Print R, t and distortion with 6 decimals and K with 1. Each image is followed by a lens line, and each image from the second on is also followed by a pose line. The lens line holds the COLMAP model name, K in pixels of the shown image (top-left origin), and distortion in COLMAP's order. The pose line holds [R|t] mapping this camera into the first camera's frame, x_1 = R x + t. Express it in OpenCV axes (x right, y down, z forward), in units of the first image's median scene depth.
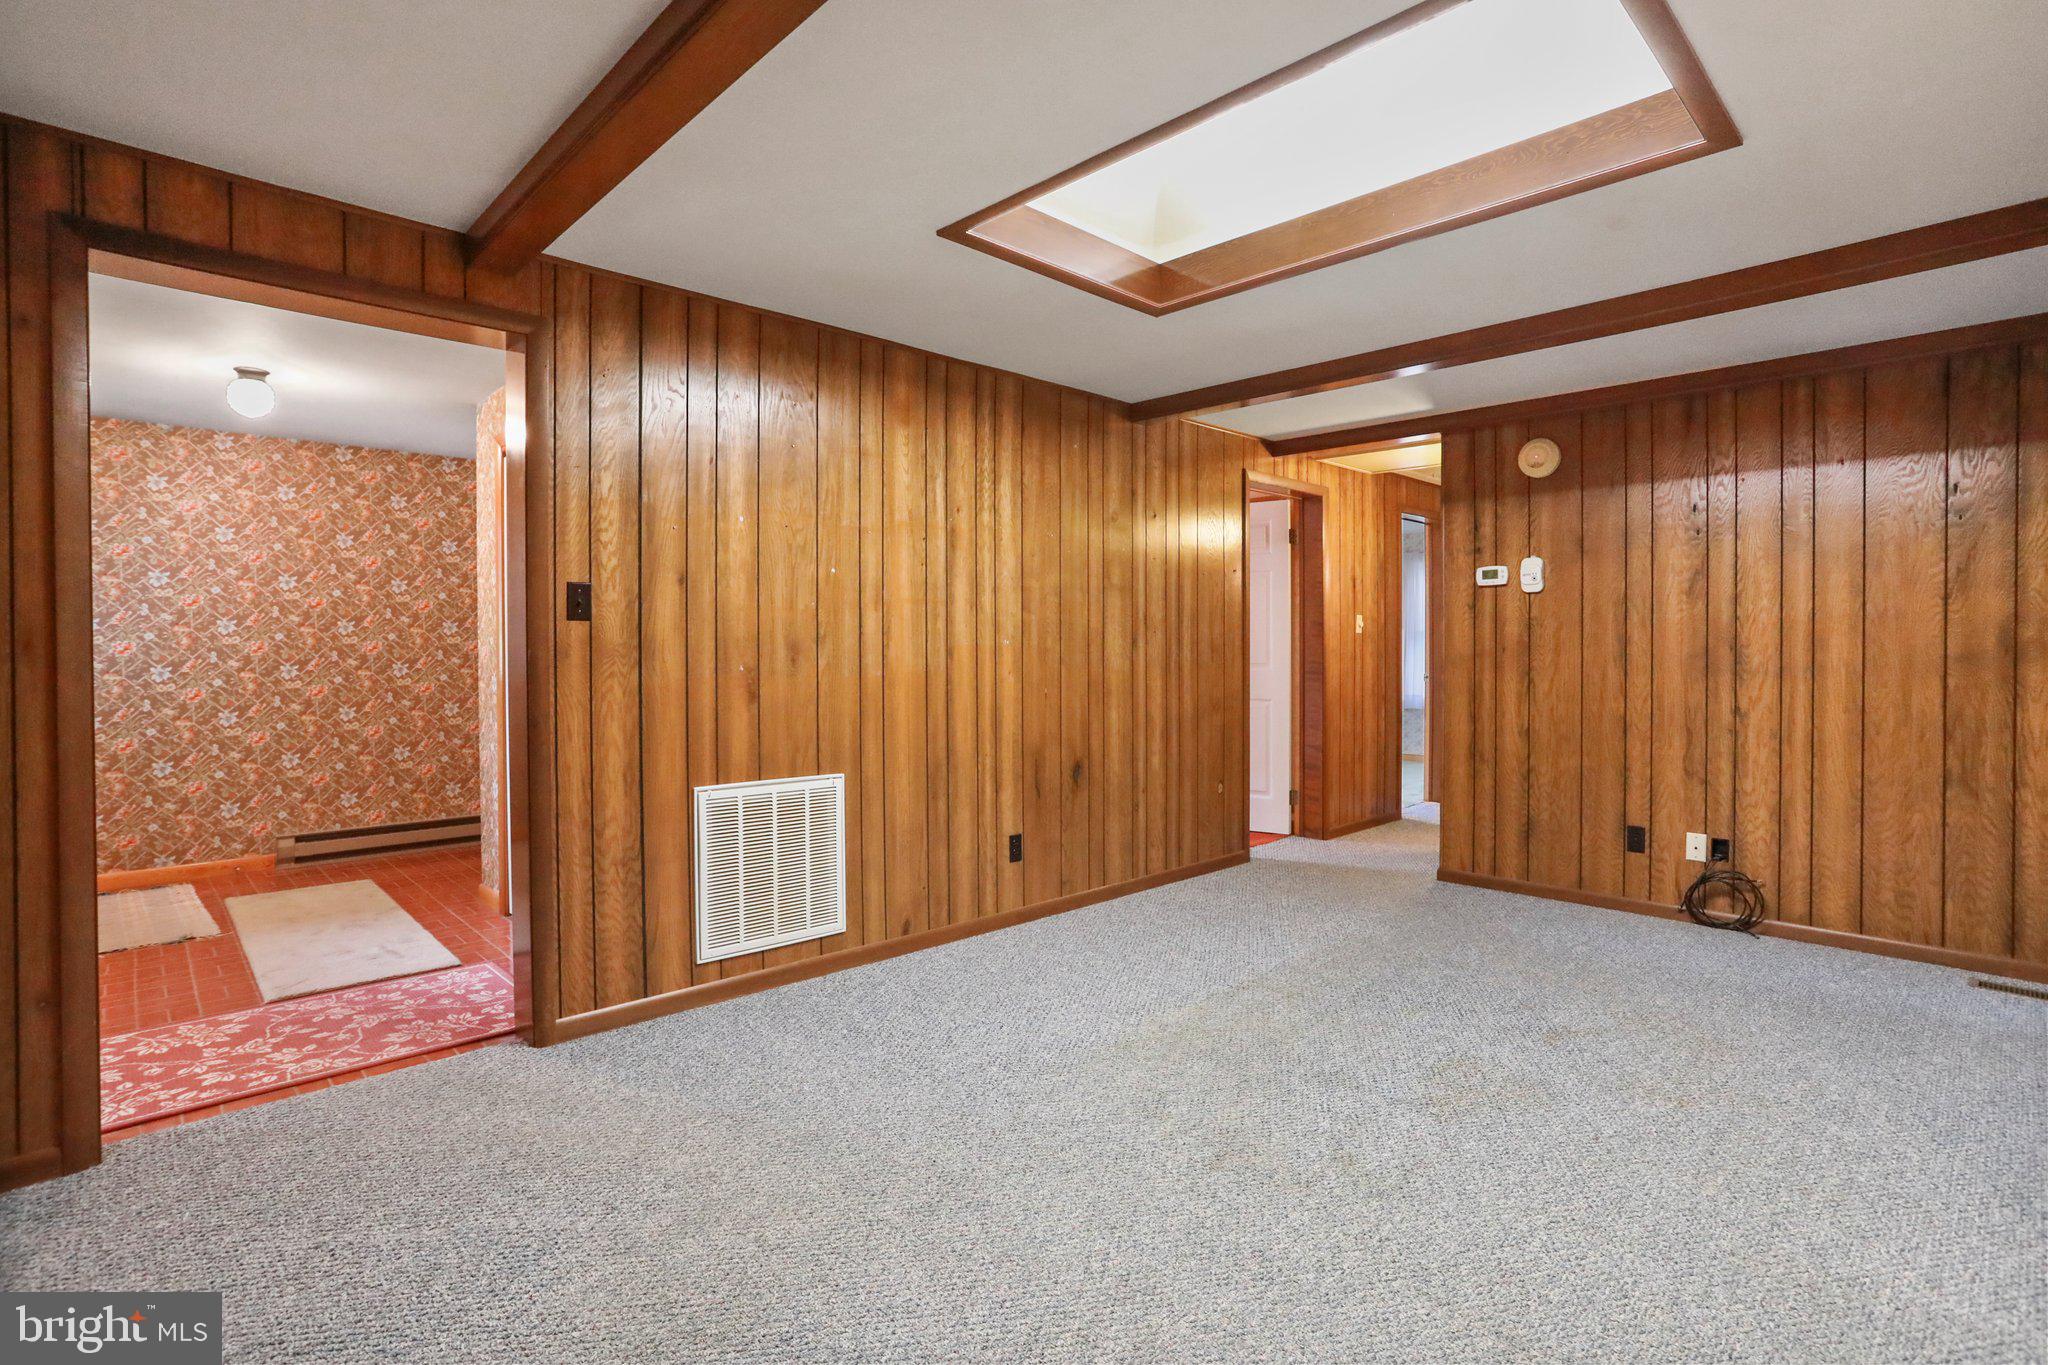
lens RADIAL K [[992.4, 0, 1035.8], [0, 992.4, 662.7], [0, 0, 1]] dist [-0.030304, 0.015202]
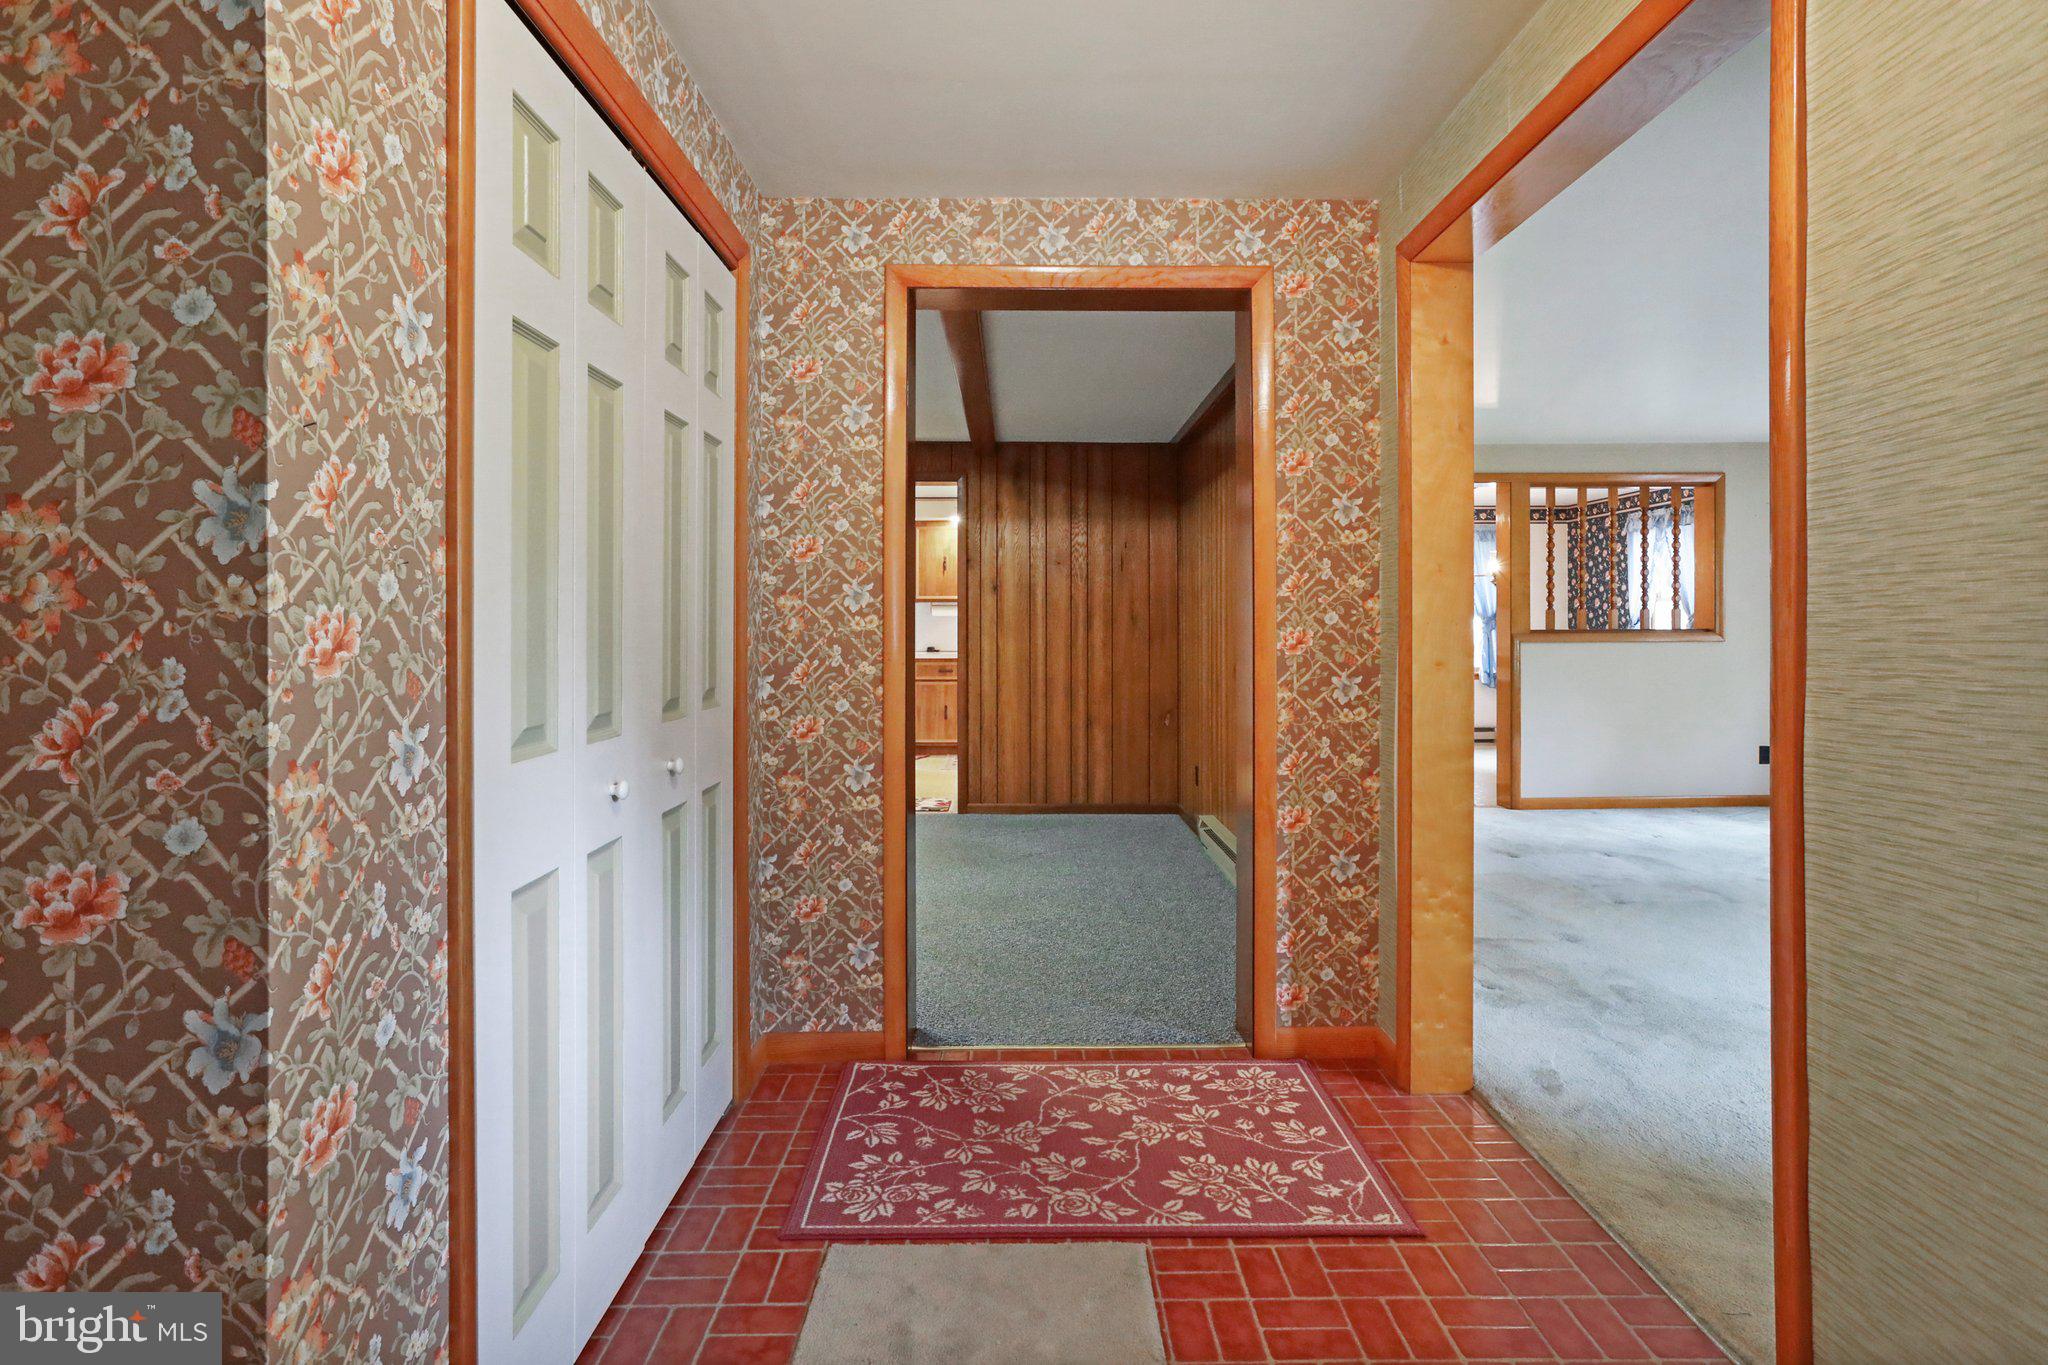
lens RADIAL K [[1027.3, 0, 1025.1], [0, 1027.3, 628.1], [0, 0, 1]] dist [-0.015851, -0.000020]
pose [[-0.729159, 0.004882, 0.684327, -0.800252], [0.008621, 0.999961, 0.002053, -0.006030], [-0.684290, 0.007397, -0.729173, 1.032834]]
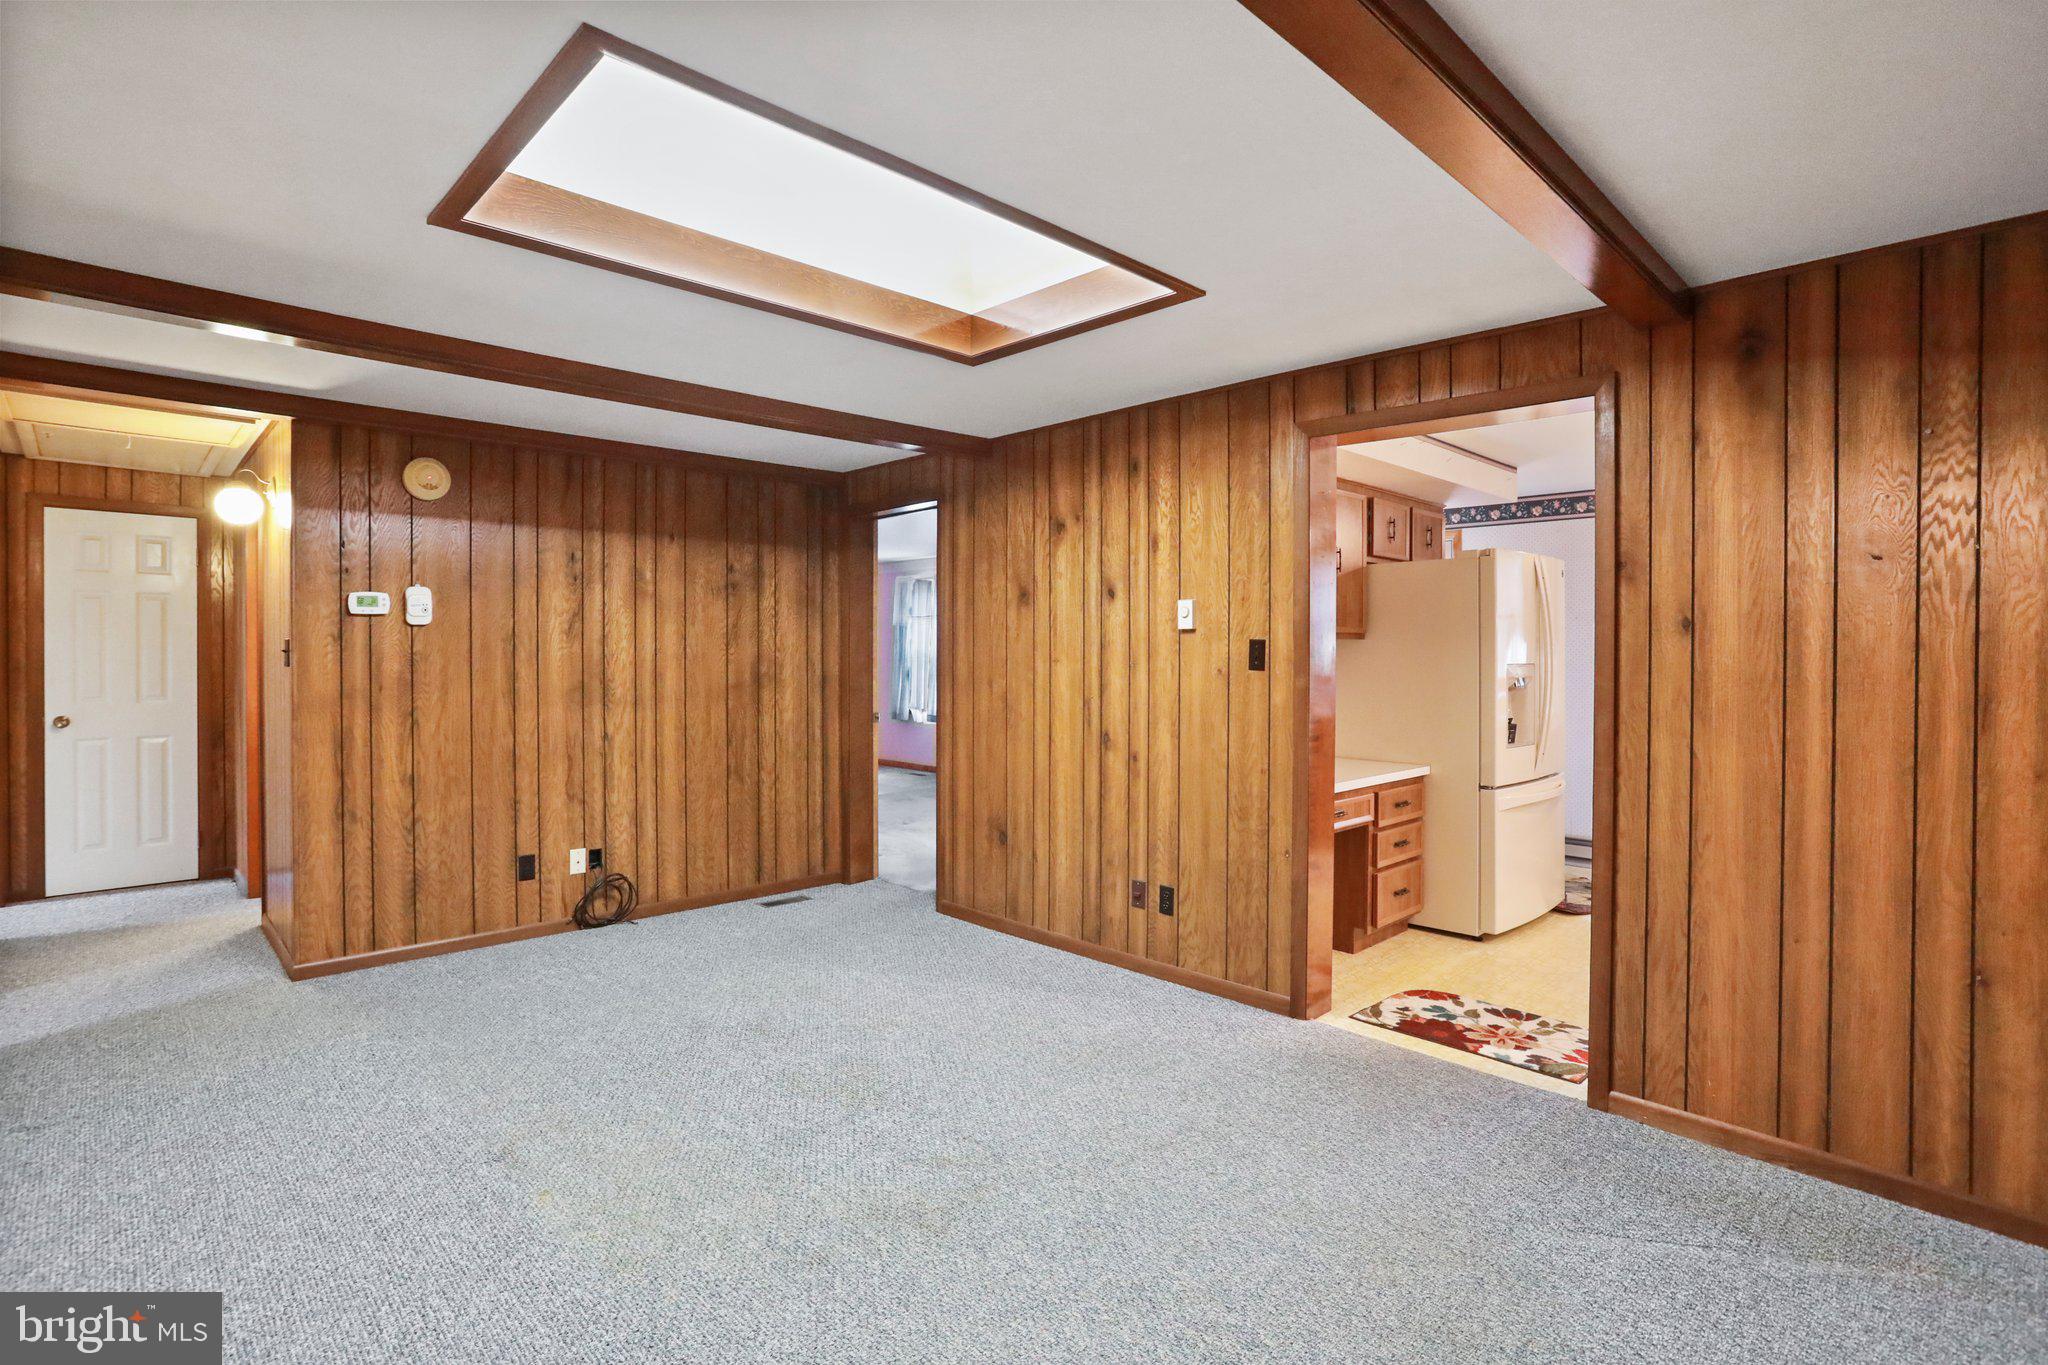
lens RADIAL K [[992.4, 0, 1023.1], [0, 992.4, 662.3], [0, 0, 1]] dist [-0.030304, 0.015202]
pose [[0.015249, -0.009921, 0.999835, -0.440048], [0.013100, 0.999867, 0.009721, -0.042777], [-0.999798, 0.012950, 0.015377, 0.478203]]
